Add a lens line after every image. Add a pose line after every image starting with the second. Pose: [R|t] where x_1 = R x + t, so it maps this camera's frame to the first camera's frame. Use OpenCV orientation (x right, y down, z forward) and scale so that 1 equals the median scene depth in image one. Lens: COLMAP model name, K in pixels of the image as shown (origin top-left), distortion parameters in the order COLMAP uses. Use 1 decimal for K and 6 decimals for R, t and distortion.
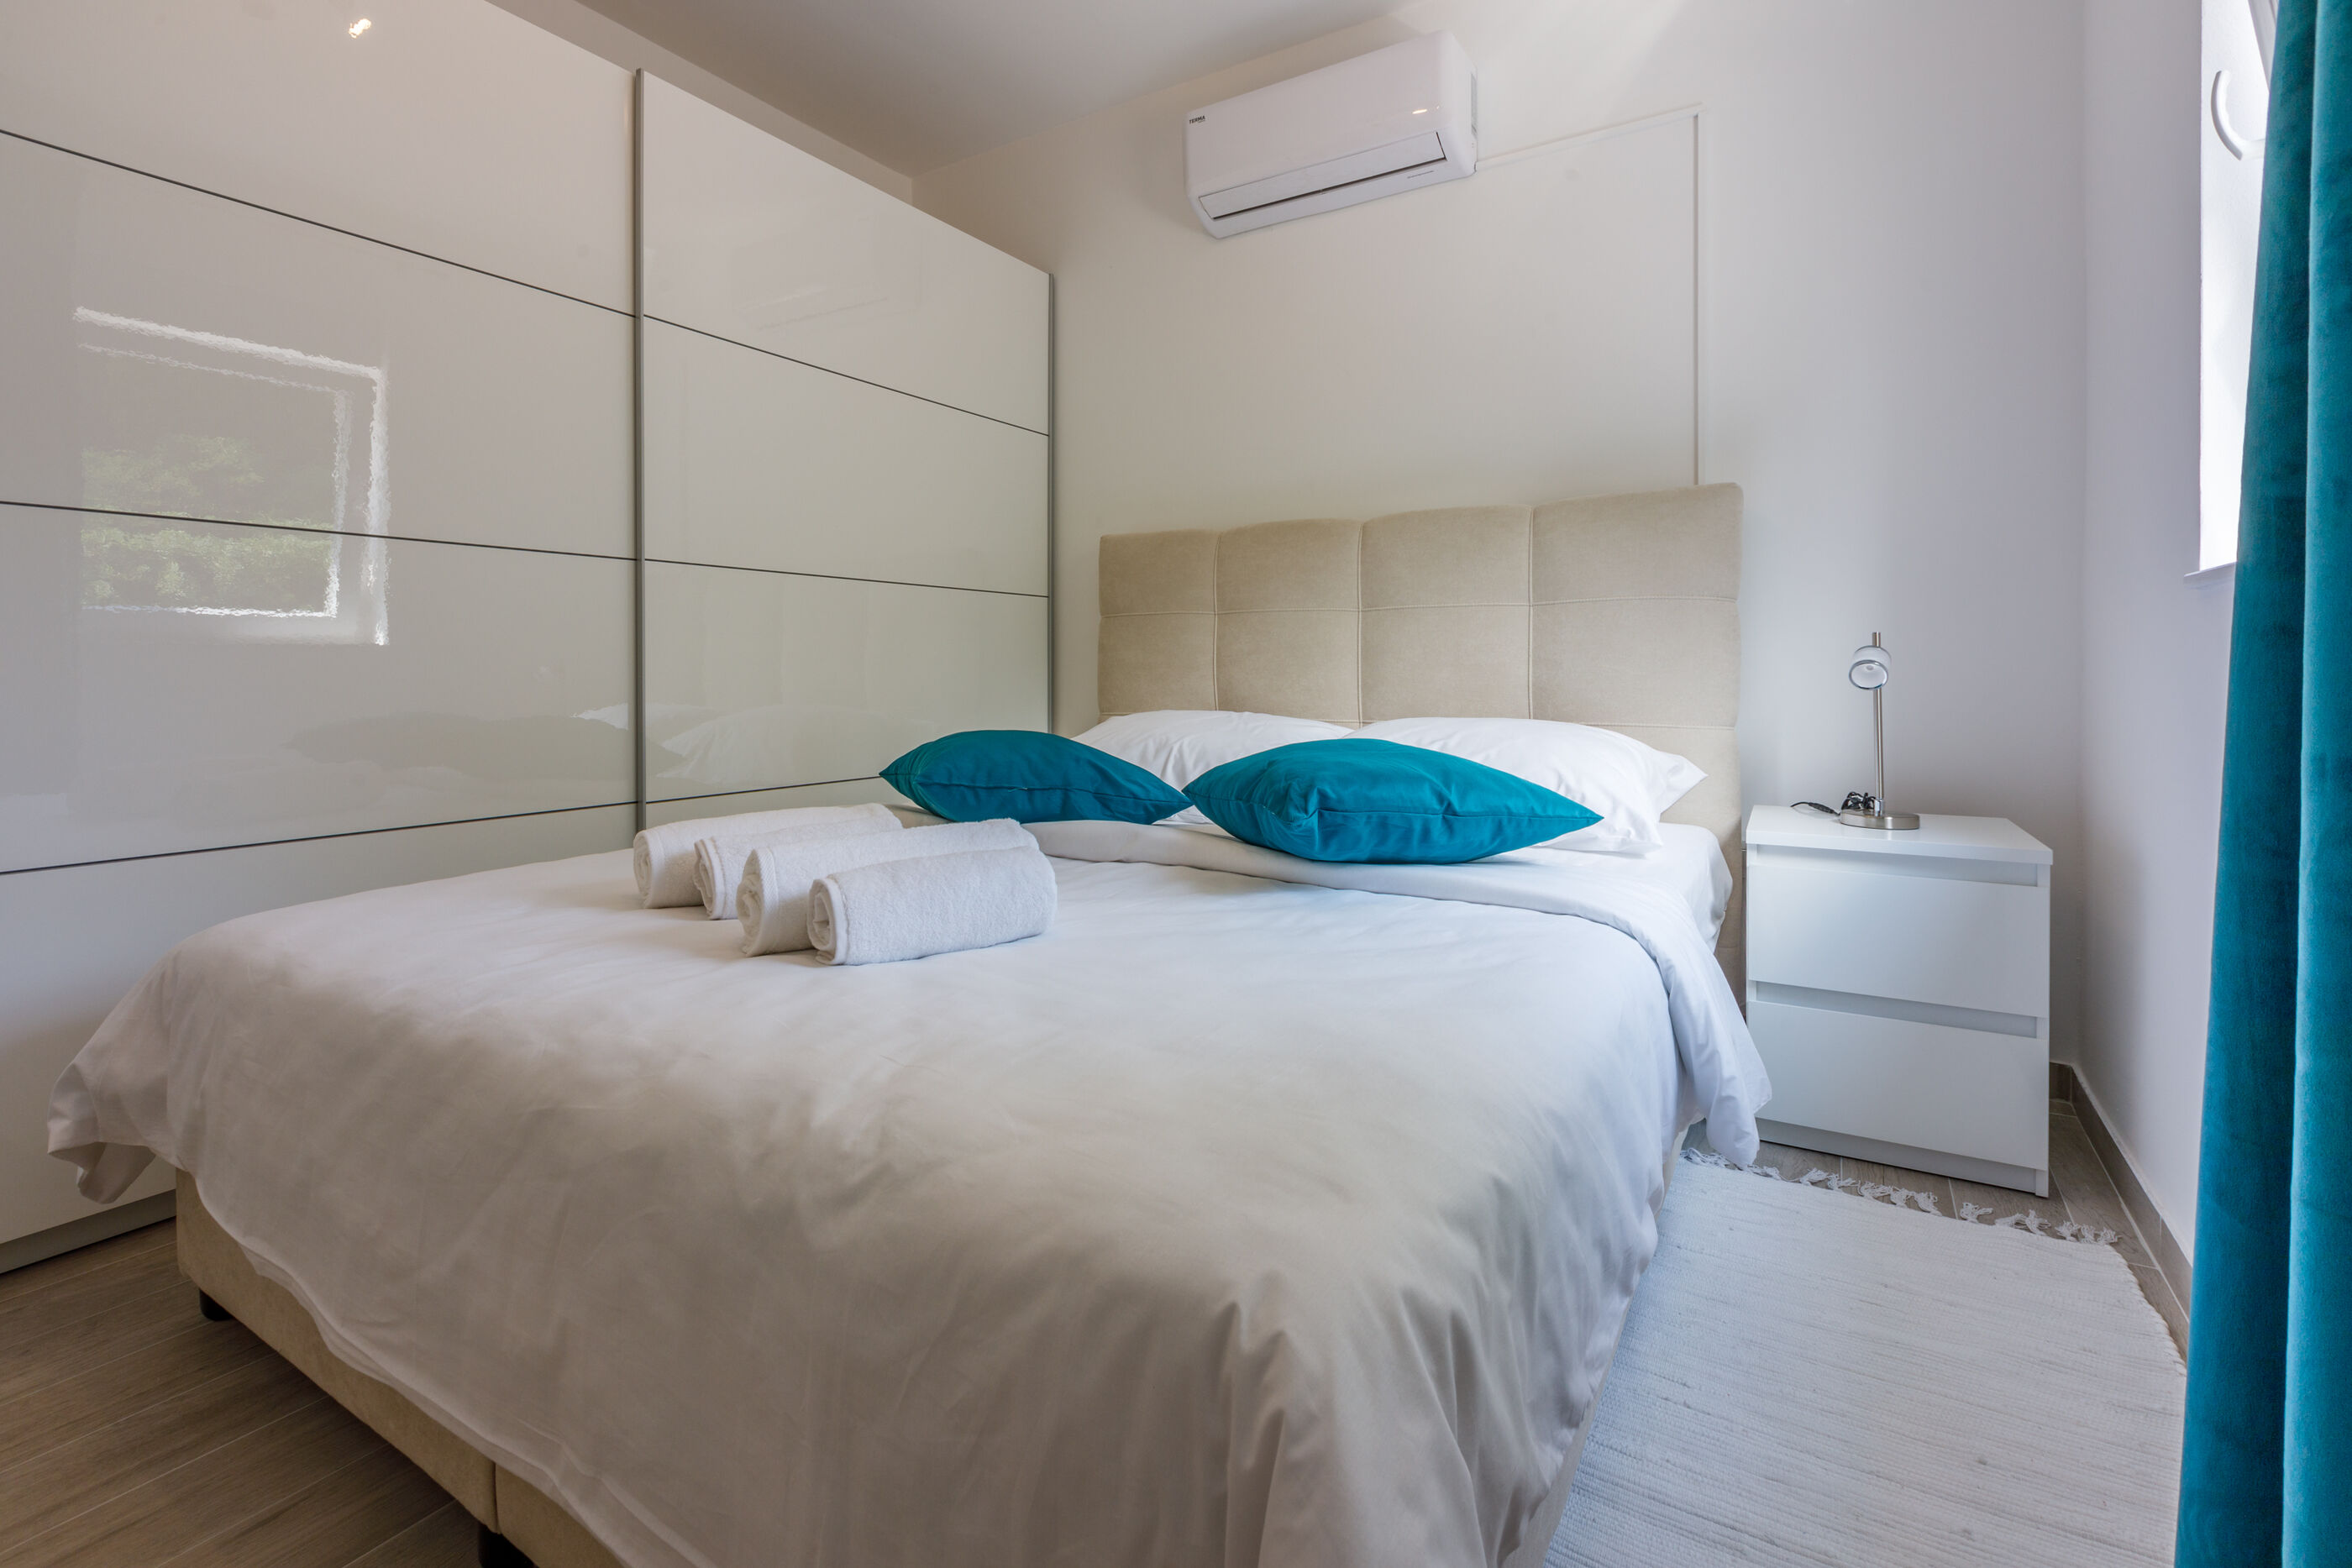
lens RADIAL K [[1086.0, 0, 1174.3], [0, 1086.0, 684.5], [0, 0, 1]] dist [-0.002262, -0.000095]
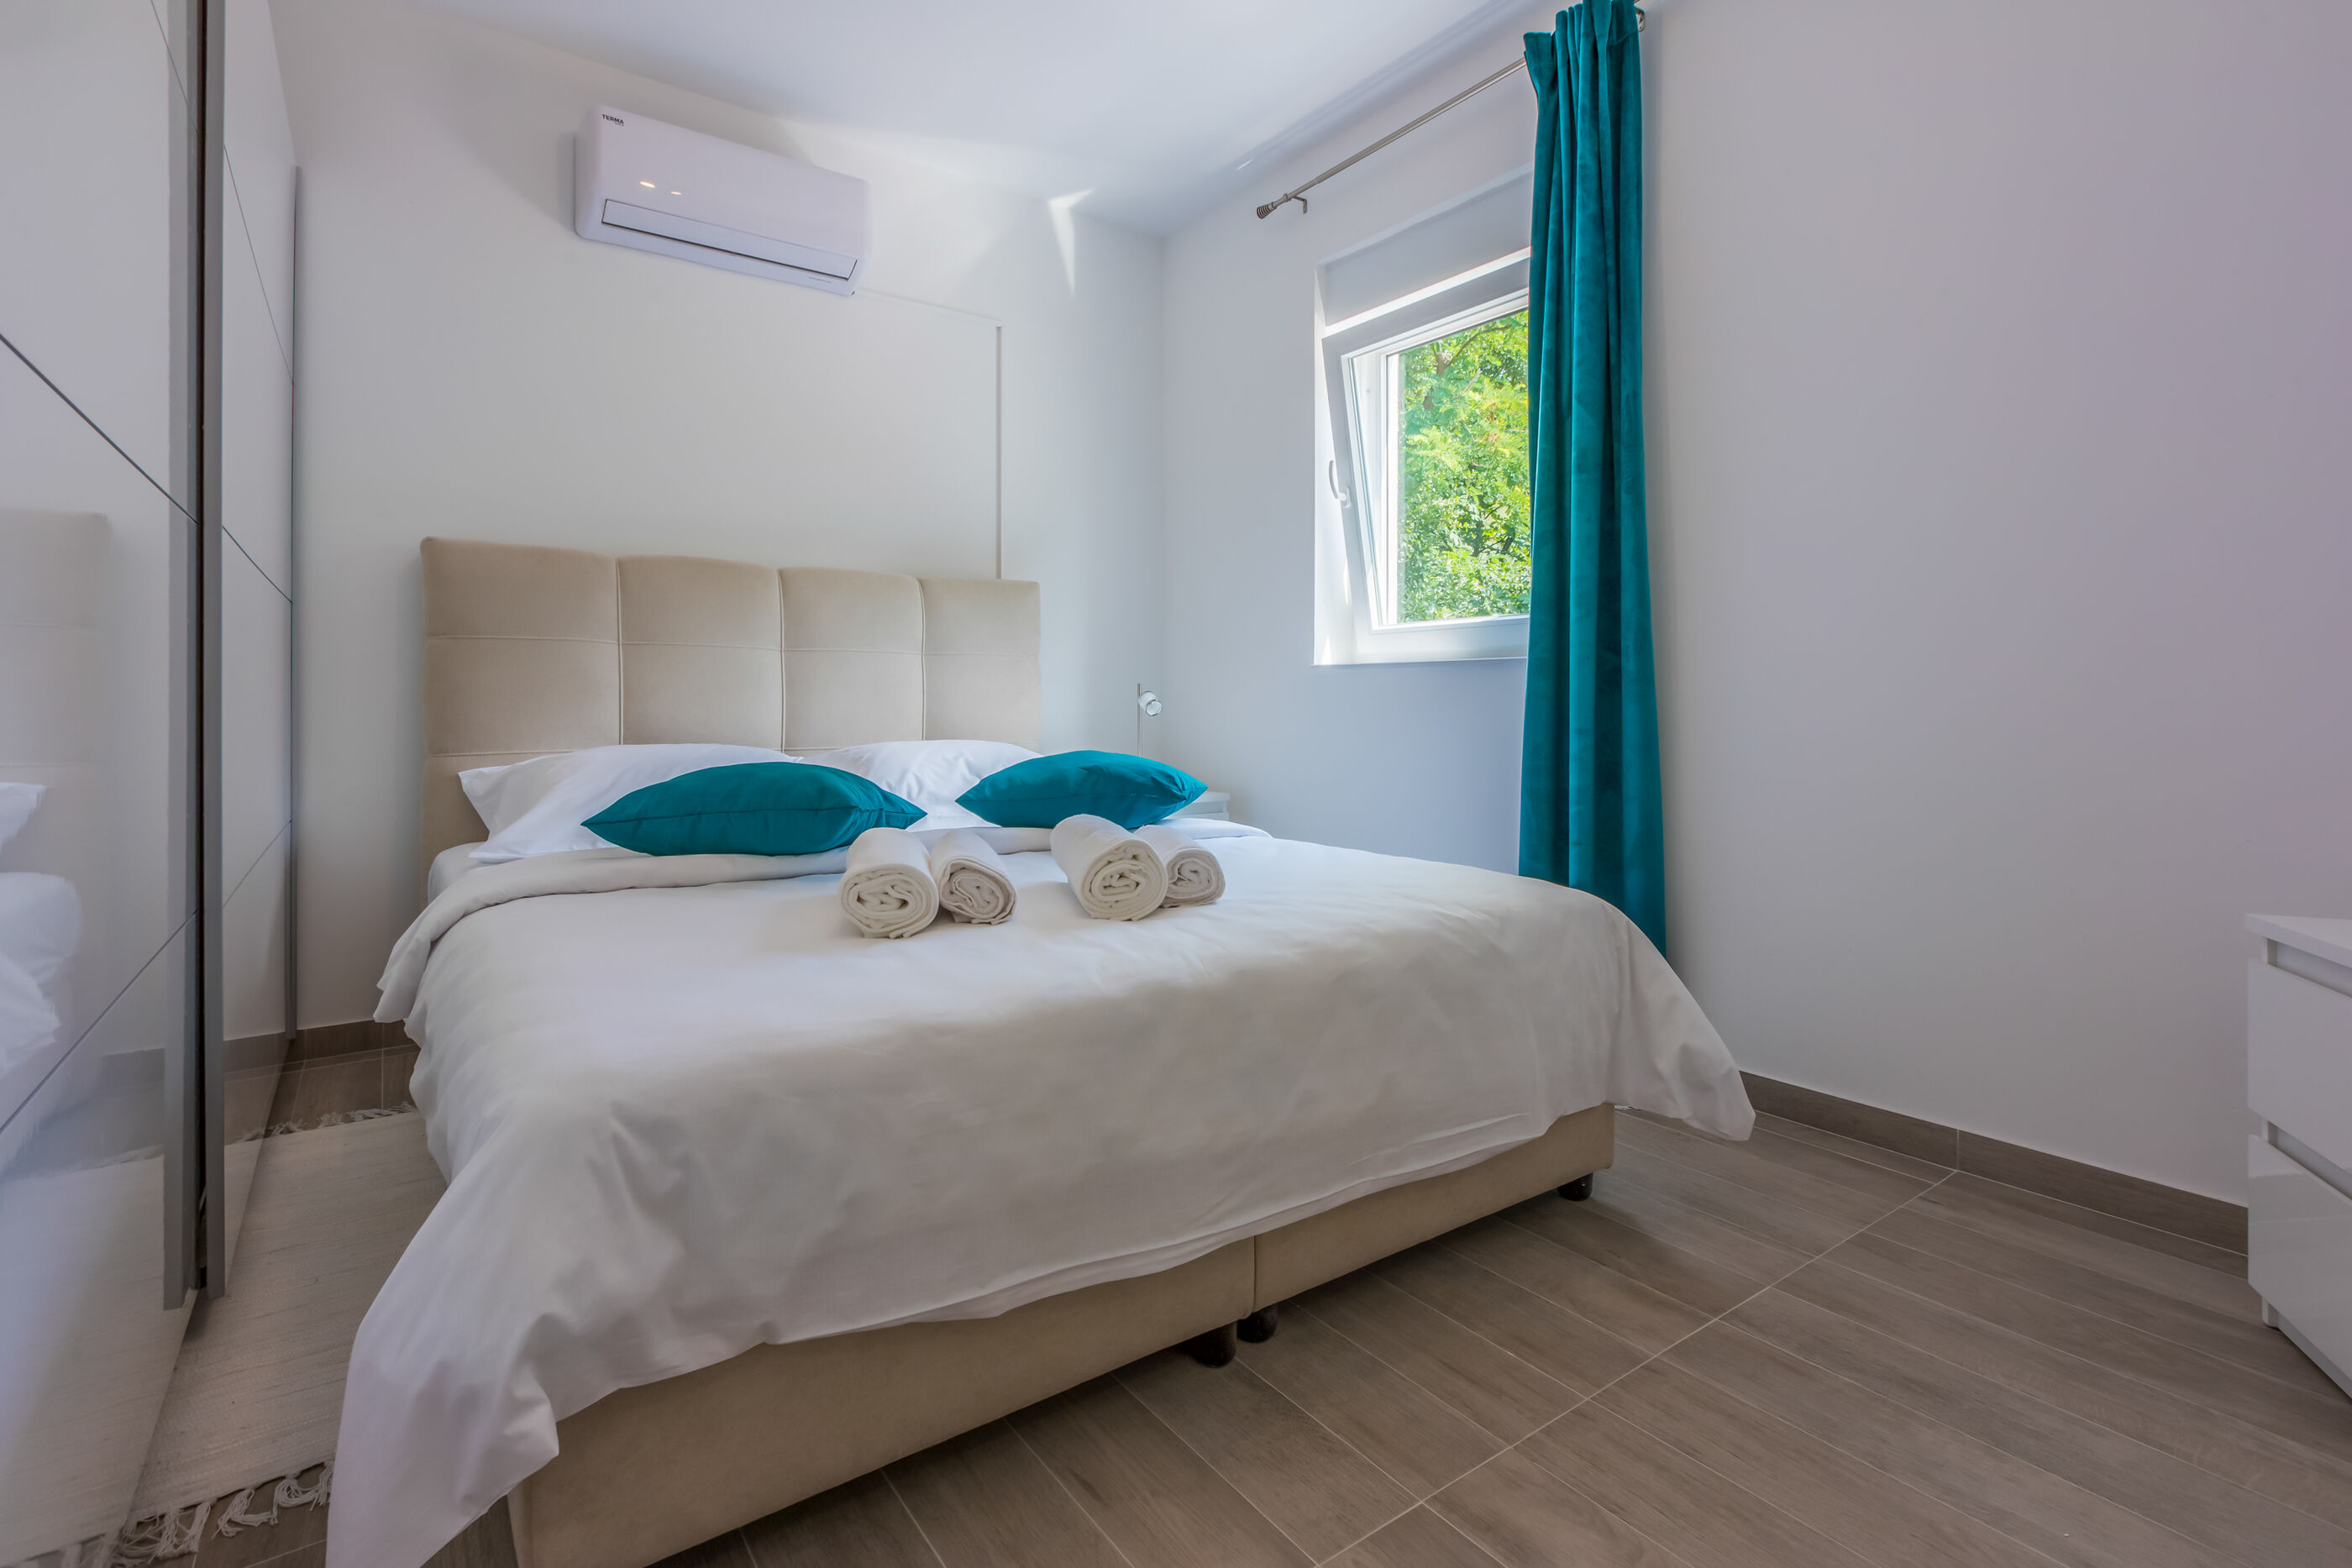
lens RADIAL K [[1094.6, 0, 1151.9], [0, 1094.6, 715.6], [0, 0, 1]] dist [0.000806, -0.000224]
pose [[0.376670, -0.008909, 0.926305, -0.734865], [0.002924, 0.999960, 0.008429, -0.004951], [-0.926343, -0.000467, 0.376681, 0.213083]]
